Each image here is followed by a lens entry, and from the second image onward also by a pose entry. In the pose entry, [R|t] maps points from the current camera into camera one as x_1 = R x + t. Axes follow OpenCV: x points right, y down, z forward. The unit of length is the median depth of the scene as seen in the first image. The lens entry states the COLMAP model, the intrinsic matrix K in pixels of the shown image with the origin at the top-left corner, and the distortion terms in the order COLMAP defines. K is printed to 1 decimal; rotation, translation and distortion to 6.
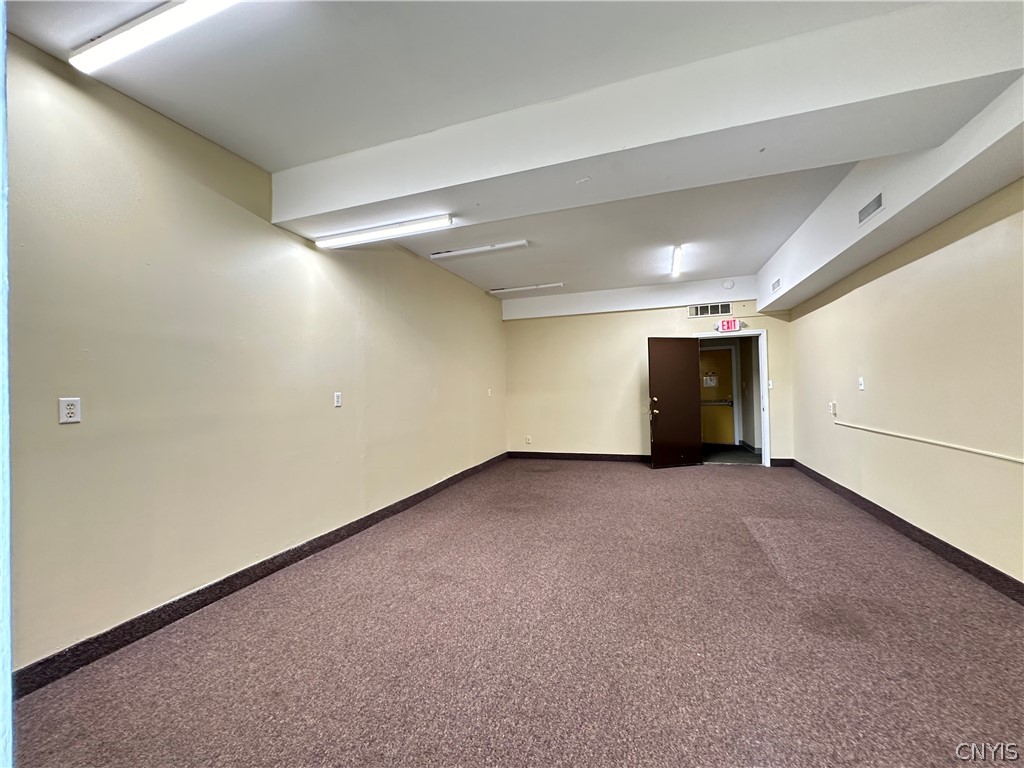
lens RADIAL K [[410.2, 0, 515.6], [0, 410.2, 382.7], [0, 0, 1]] dist [-0.006833, 0.000473]
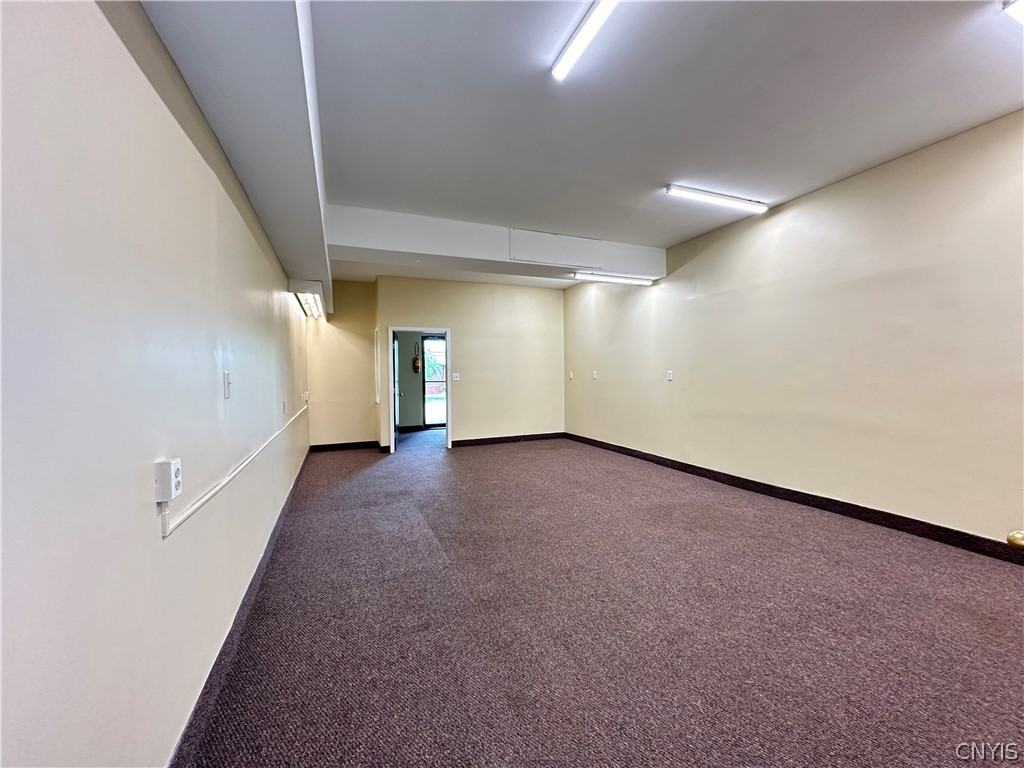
lens RADIAL K [[410.2, 0, 515.6], [0, 410.2, 382.7], [0, 0, 1]] dist [-0.006833, 0.000473]
pose [[-0.740688, 0.053280, -0.669733, 1.064099], [0.039367, 0.998580, 0.035903, -0.010579], [0.670694, 0.000228, -0.741734, 1.838299]]
